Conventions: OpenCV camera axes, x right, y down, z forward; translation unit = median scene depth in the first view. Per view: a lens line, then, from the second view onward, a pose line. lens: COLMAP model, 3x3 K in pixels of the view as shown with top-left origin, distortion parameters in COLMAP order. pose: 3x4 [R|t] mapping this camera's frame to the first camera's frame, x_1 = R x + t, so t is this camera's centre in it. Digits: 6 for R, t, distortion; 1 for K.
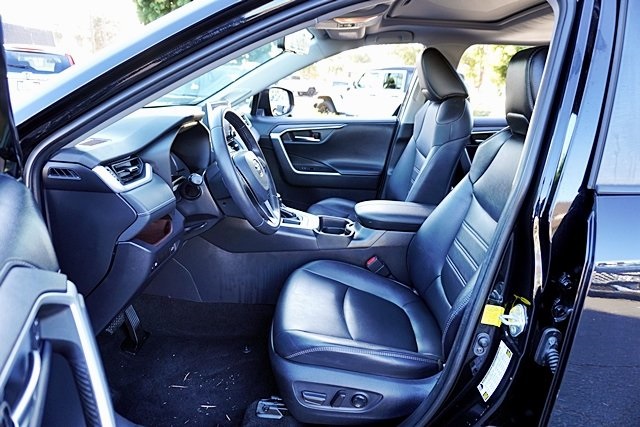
lens RADIAL K [[428.9, 0, 322.4], [0, 428.9, 213.8], [0, 0, 1]] dist [-0.044998, 0.033410]
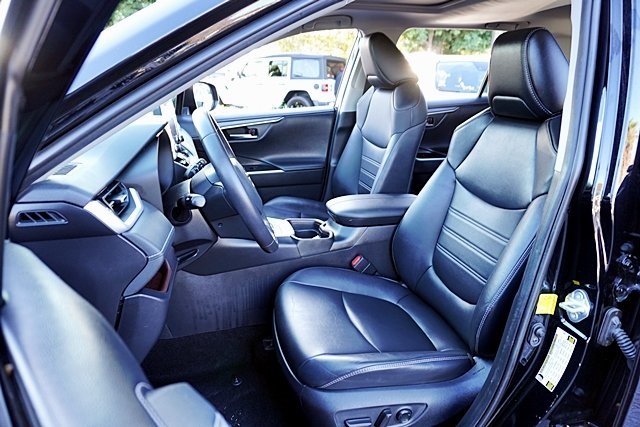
lens RADIAL K [[428.9, 0, 318.7], [0, 428.9, 213.9], [0, 0, 1]] dist [-0.044998, 0.033410]
pose [[0.960731, -0.126331, 0.247054, -0.205479], [0.119914, 0.991941, 0.040914, -0.045904], [-0.250232, -0.009682, 0.968138, 0.115749]]
